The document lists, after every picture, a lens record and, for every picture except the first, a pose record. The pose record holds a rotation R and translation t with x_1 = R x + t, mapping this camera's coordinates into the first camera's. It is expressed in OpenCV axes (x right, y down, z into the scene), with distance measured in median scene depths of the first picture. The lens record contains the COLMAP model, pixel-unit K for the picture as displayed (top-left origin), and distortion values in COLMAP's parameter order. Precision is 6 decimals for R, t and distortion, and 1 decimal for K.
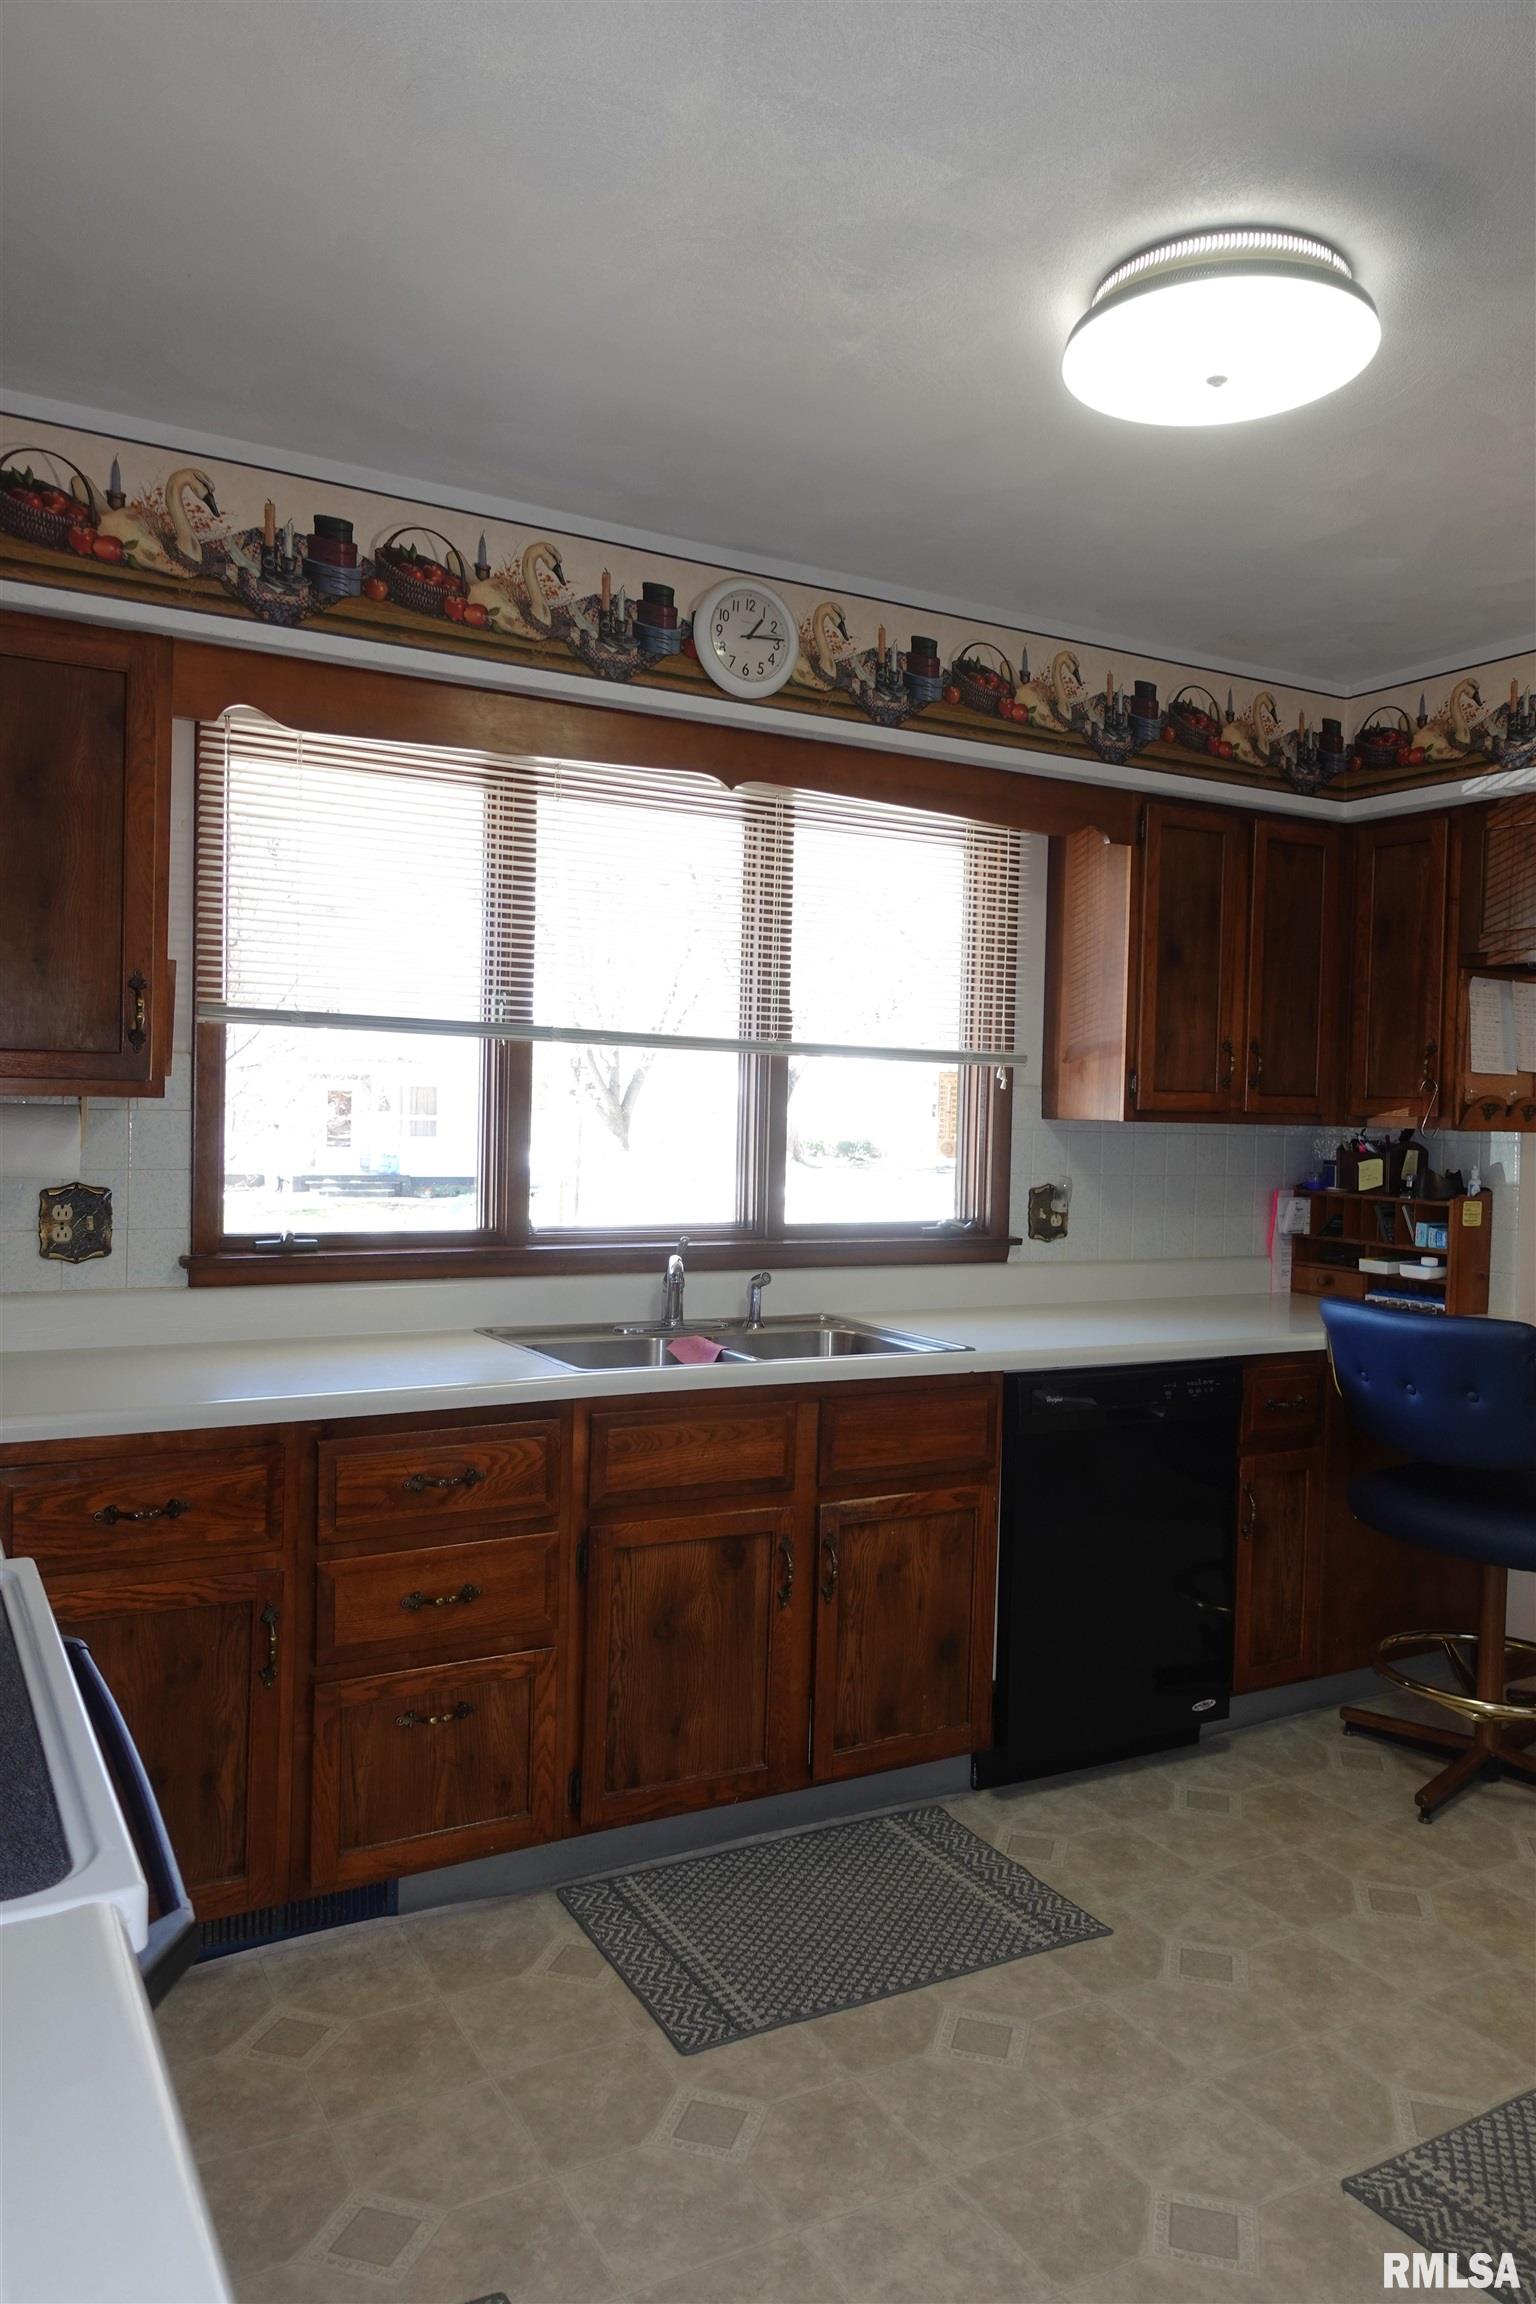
lens RADIAL K [[1591.7, 0, 768.9], [0, 1591.7, 1146.2], [0, 0, 1]] dist [0.005172, -0.002843]
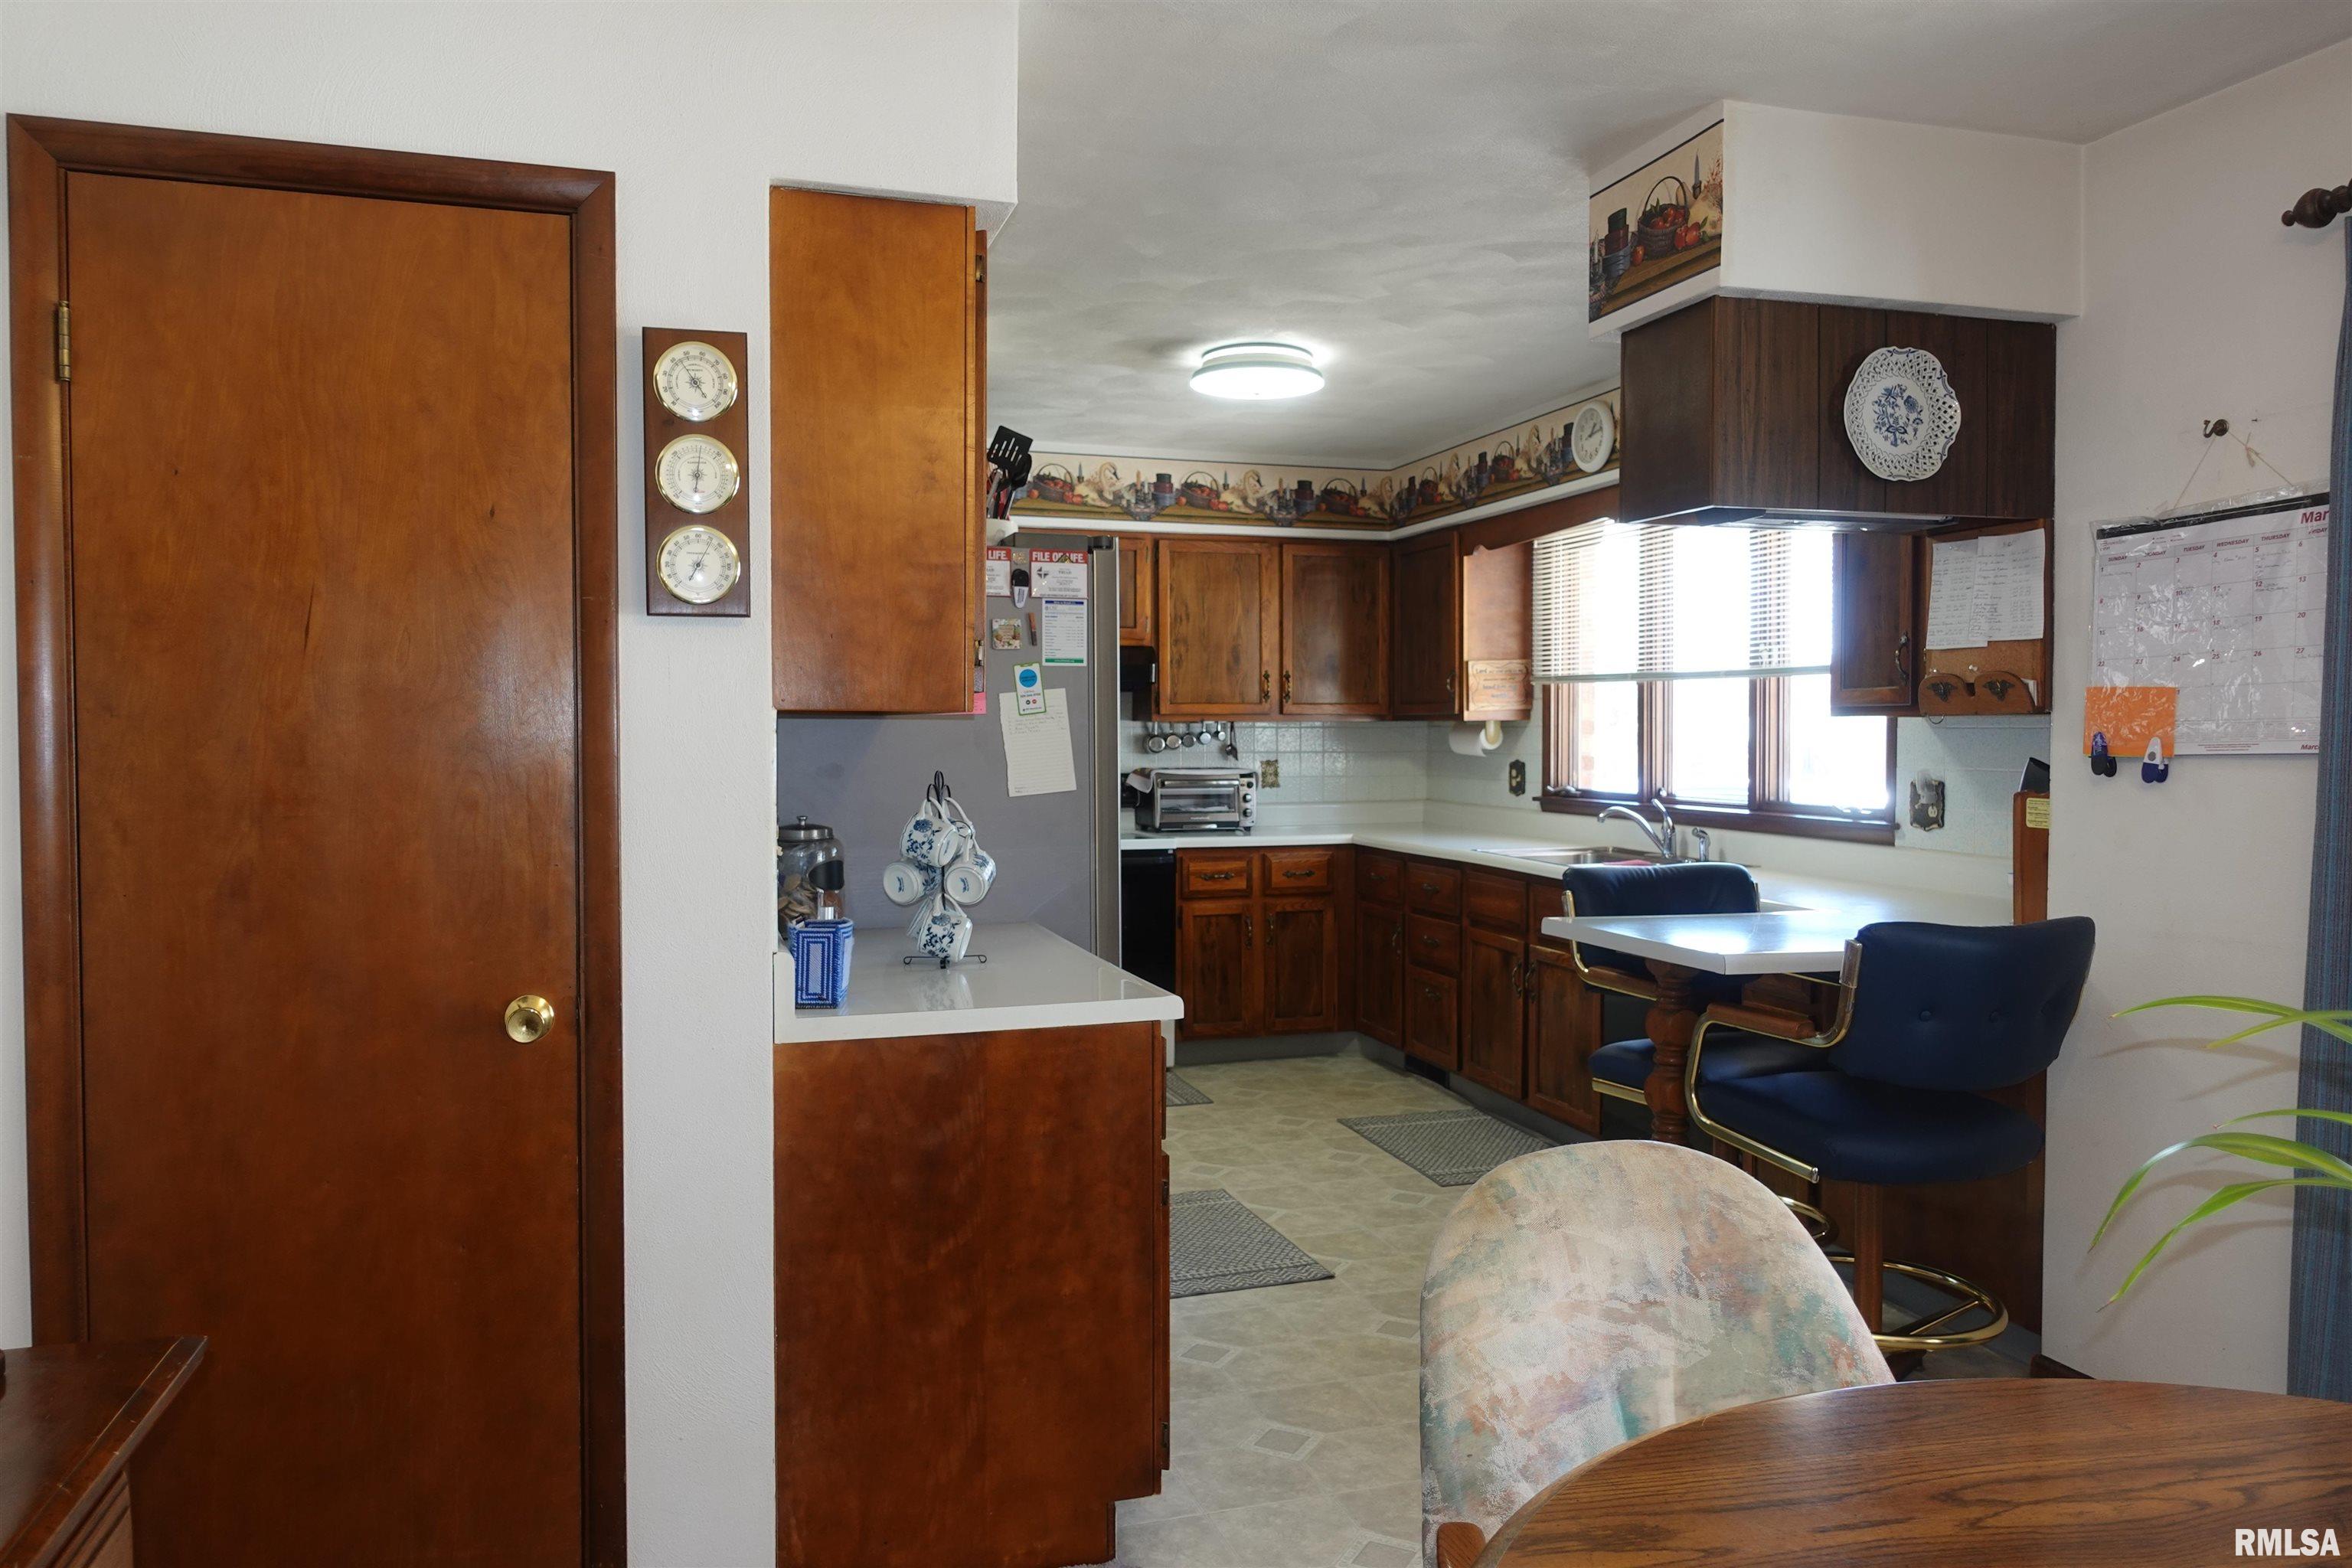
lens RADIAL K [[1620.9, 0, 1173.7], [0, 1620.9, 782.3], [0, 0, 1]] dist [-0.003652, -0.000585]
pose [[-0.217282, 0.008660, -0.976070, 1.929773], [-0.025843, 0.999559, 0.014622, 0.034542], [0.975767, 0.028402, -0.216962, 1.049604]]
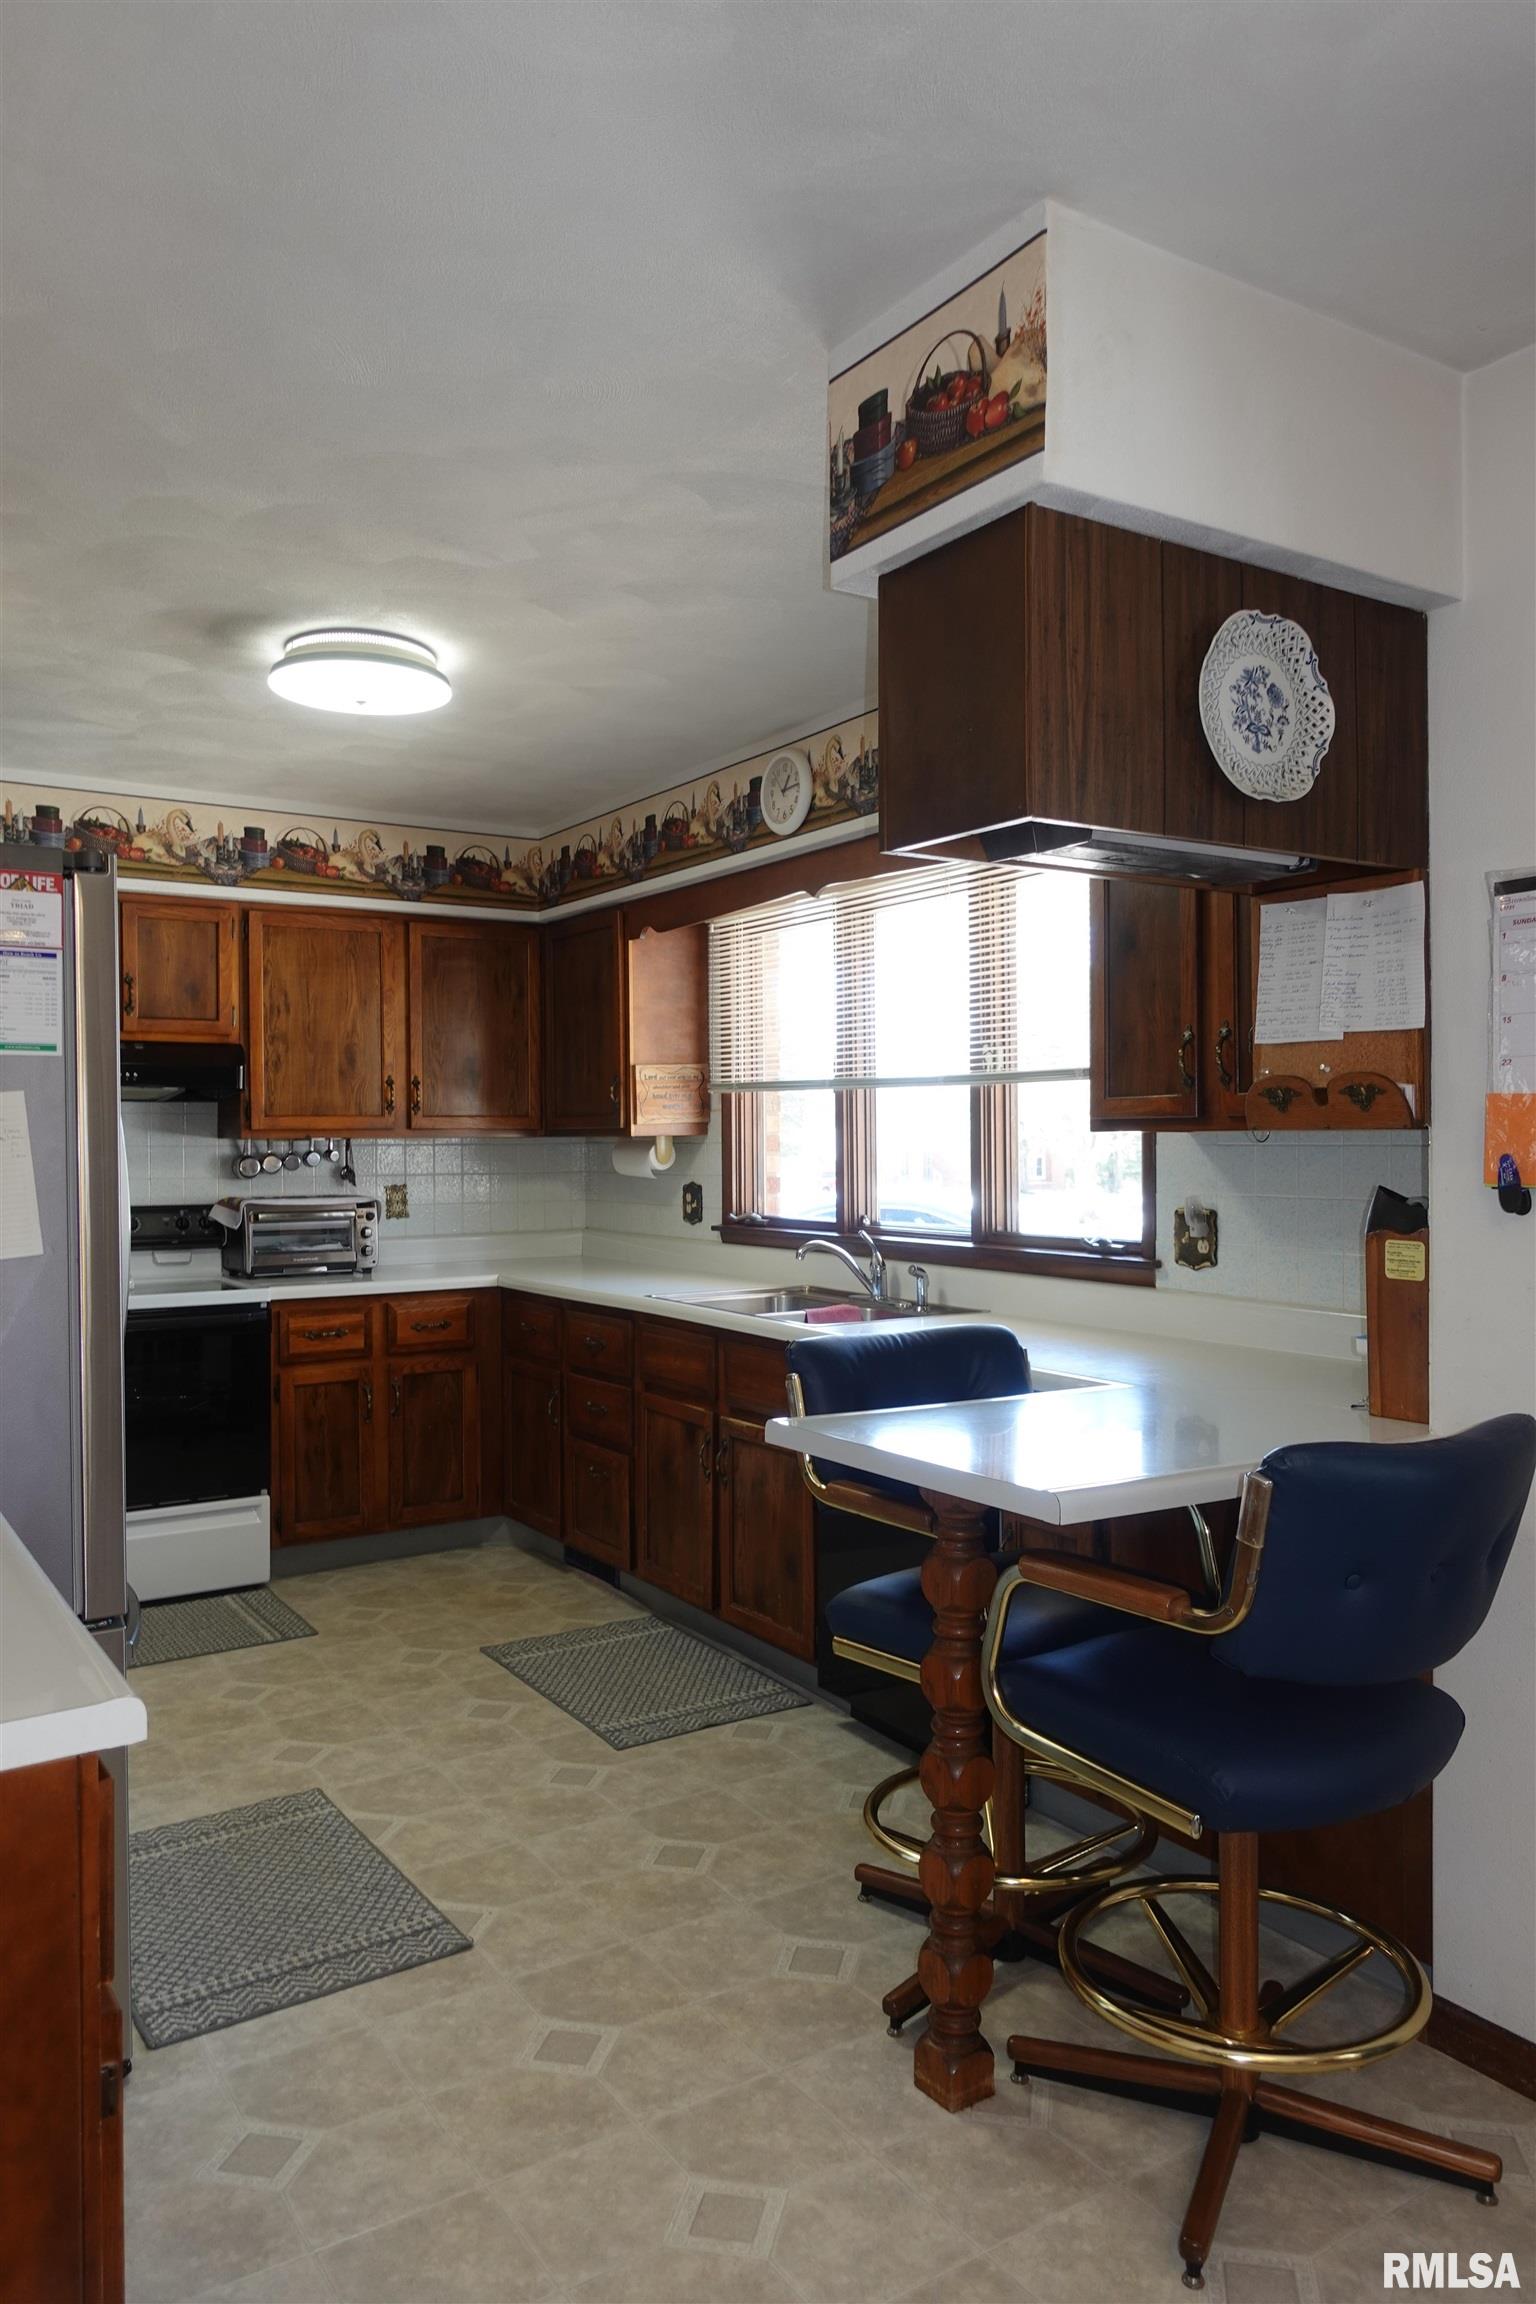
lens RADIAL K [[1591.7, 0, 768.9], [0, 1591.7, 1146.2], [0, 0, 1]] dist [0.005172, -0.002843]
pose [[0.056767, -0.019879, -0.998190, 1.496961], [-0.015074, 0.999671, -0.020766, 0.018707], [0.998274, 0.016226, 0.056449, 1.007923]]
